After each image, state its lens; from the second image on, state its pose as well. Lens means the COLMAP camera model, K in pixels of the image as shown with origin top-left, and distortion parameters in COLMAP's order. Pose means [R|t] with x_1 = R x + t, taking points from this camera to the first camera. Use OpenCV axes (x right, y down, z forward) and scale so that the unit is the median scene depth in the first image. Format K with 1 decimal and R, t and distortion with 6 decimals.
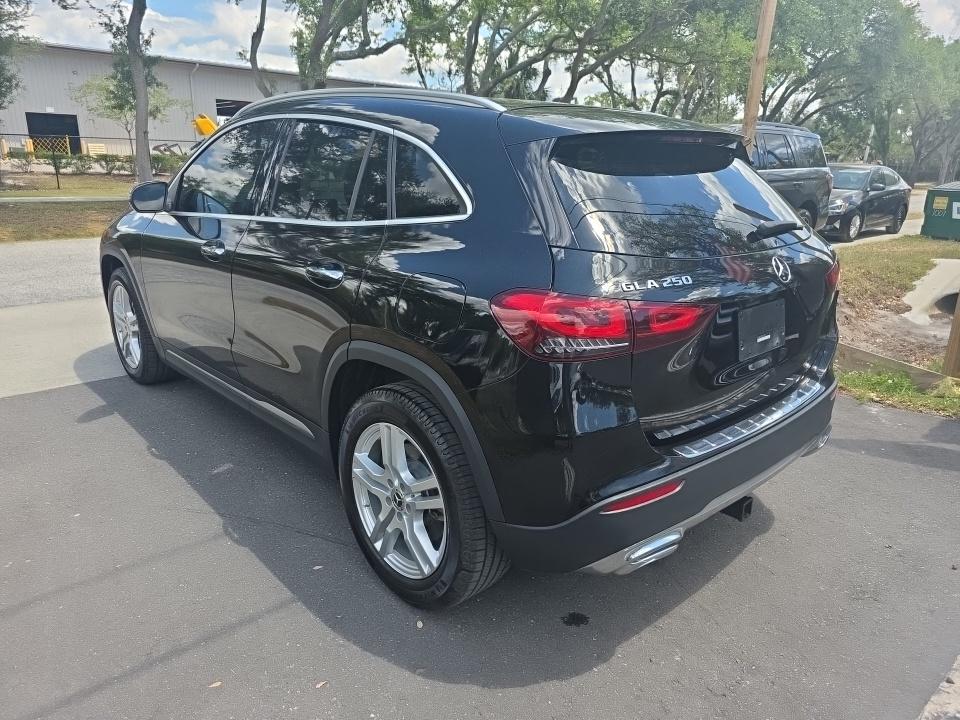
lens RADIAL K [[643.8, 0, 480.0], [0, 643.8, 360.0], [0, 0, 1]] dist [0.001453, -0.005096]
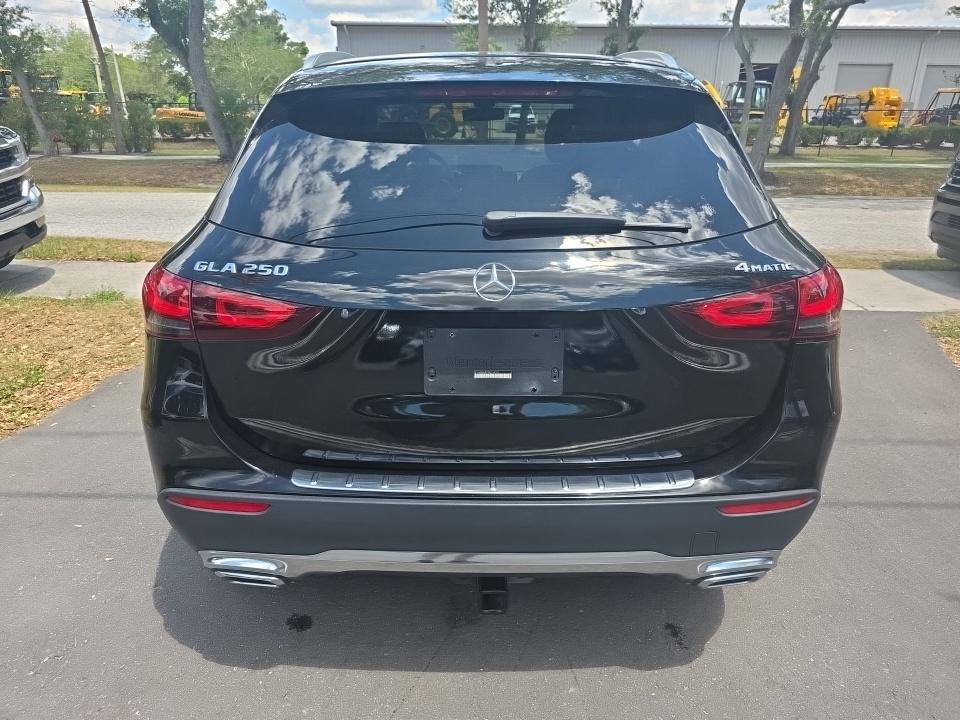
lens RADIAL K [[643.8, 0, 480.0], [0, 643.8, 360.0], [0, 0, 1]] dist [0.001453, -0.005096]
pose [[0.739089, 0.217762, -0.637437, 0.094405], [-0.188161, 0.975377, 0.115043, -0.013910], [0.646794, 0.034914, 0.761865, 0.049007]]
